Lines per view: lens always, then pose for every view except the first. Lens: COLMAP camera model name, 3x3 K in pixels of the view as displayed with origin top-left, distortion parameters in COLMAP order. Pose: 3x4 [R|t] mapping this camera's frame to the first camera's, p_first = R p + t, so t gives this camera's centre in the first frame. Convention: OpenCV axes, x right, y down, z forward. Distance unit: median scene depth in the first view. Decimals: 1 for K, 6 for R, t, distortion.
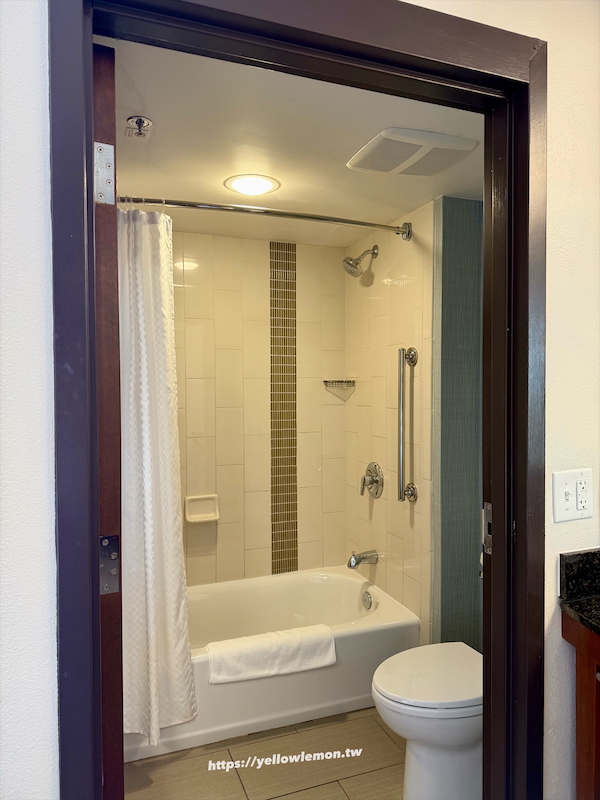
lens RADIAL K [[569.2, 0, 300.0], [0, 569.2, 400.0], [0, 0, 1]] dist [-0.006019, -0.004614]
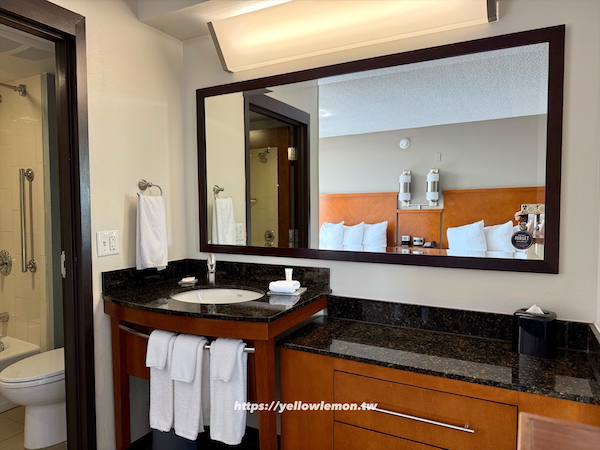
lens RADIAL K [[426.9, 0, 300.0], [0, 426.9, 225.0], [0, 0, 1]] dist [-0.006019, -0.004614]
pose [[0.758753, -0.026111, 0.650855, 0.005165], [0.013934, 0.999618, 0.023859, 0.041010], [-0.651229, -0.009034, 0.758827, -0.327696]]
